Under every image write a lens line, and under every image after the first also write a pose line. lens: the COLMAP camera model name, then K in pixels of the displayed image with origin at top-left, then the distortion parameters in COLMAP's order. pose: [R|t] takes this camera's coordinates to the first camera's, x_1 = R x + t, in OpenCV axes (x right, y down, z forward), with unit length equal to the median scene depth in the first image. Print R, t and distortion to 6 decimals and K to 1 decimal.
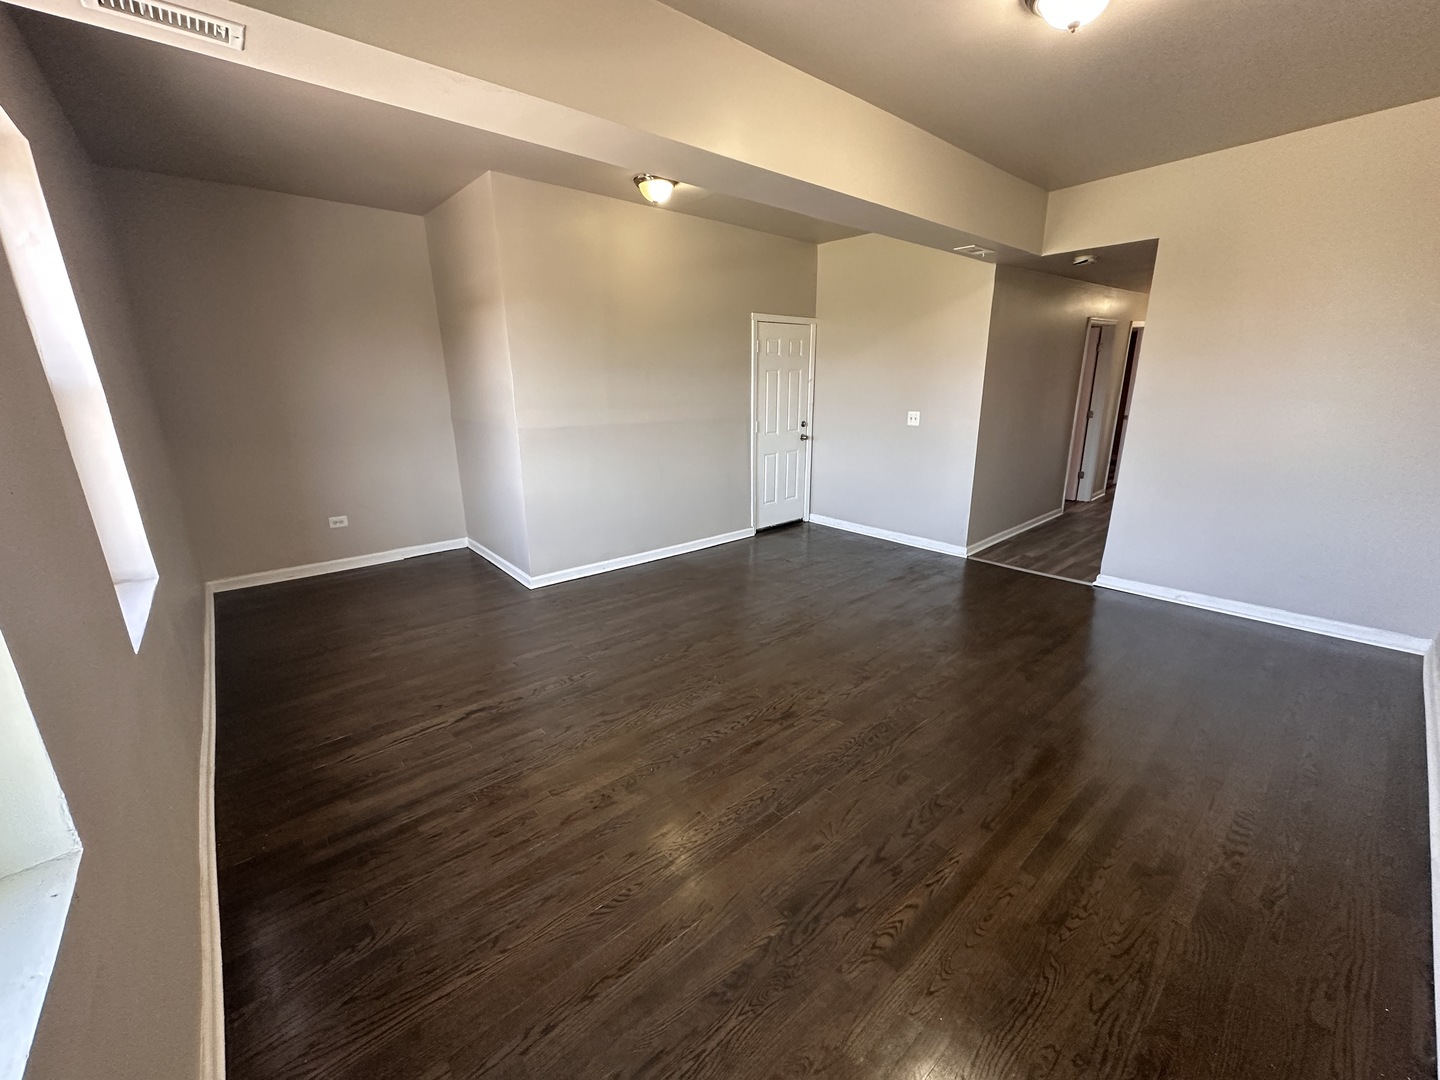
lens RADIAL K [[579.1, 0, 720.0], [0, 579.1, 538.4], [0, 0, 1]] dist [-0.000772, 0.000225]
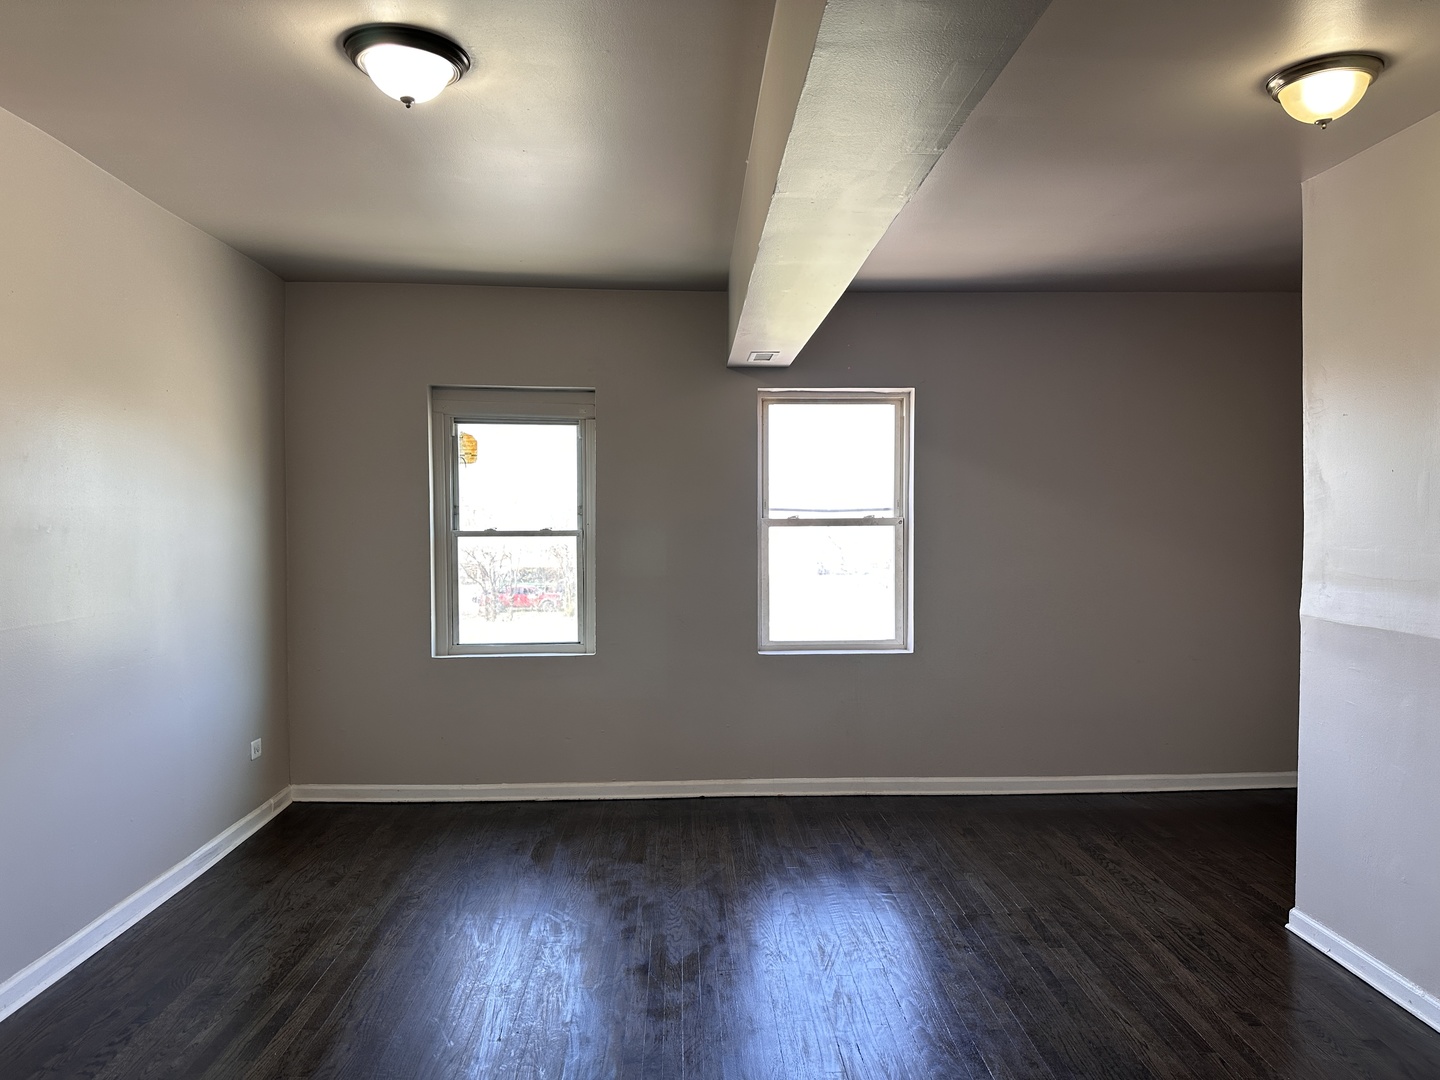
lens RADIAL K [[1024.1, 0, 724.6], [0, 1024.1, 544.5], [0, 0, 1]] dist [0.059426, -0.086421]
pose [[-0.626252, 0.029770, -0.779052, 1.445360], [-0.203056, 0.958553, 0.199858, -0.675369], [0.752713, 0.283353, -0.594251, 2.319189]]
